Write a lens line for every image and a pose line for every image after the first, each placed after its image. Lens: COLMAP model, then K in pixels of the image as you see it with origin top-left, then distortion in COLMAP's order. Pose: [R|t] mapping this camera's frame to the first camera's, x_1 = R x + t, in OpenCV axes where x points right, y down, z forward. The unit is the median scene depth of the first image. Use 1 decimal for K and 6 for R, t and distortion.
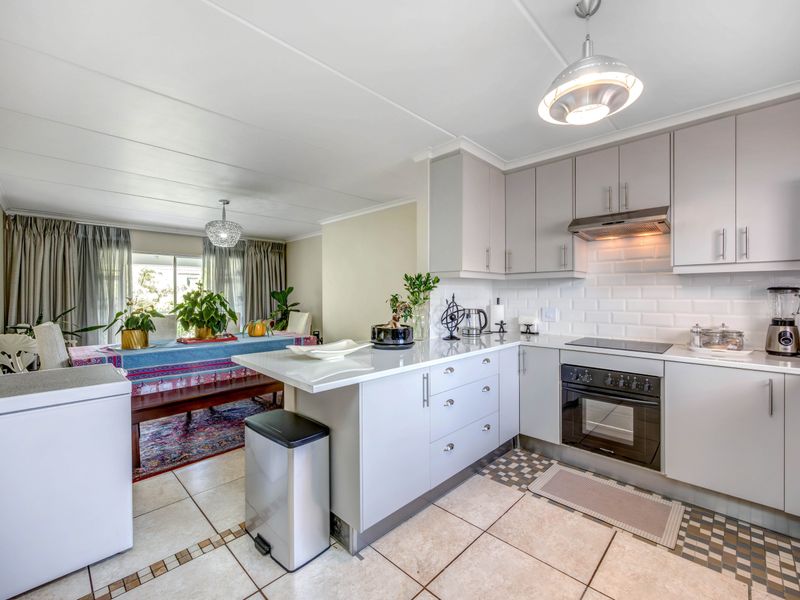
lens RADIAL K [[350.5, 0, 417.4], [0, 350.5, 295.5], [0, 0, 1]] dist [0.002922, 0.000217]
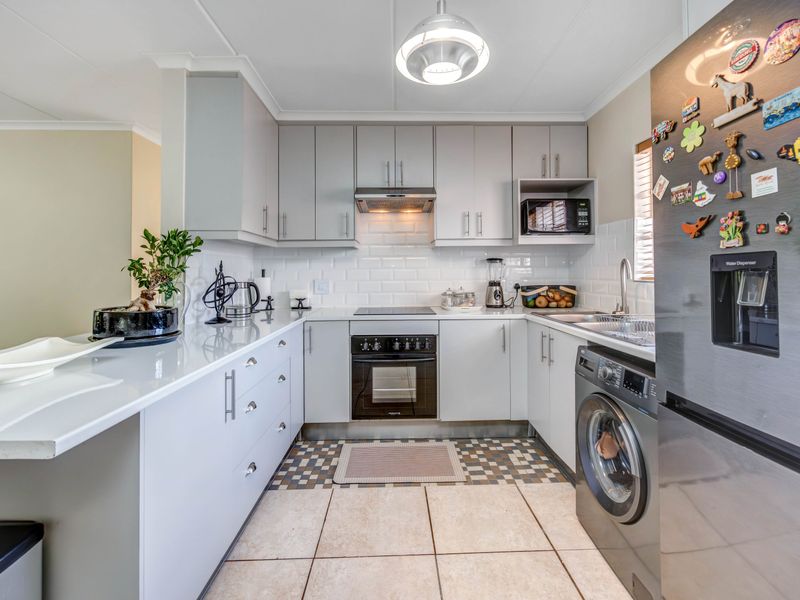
lens RADIAL K [[355.4, 0, 401.6], [0, 355.4, 268.0], [0, 0, 1]] dist [-0.000386, 0.000043]
pose [[0.716449, 0.005788, 0.697615, -0.179601], [0.010745, 0.999755, -0.019329, 0.033321], [-0.697557, 0.021344, 0.716212, 0.225340]]
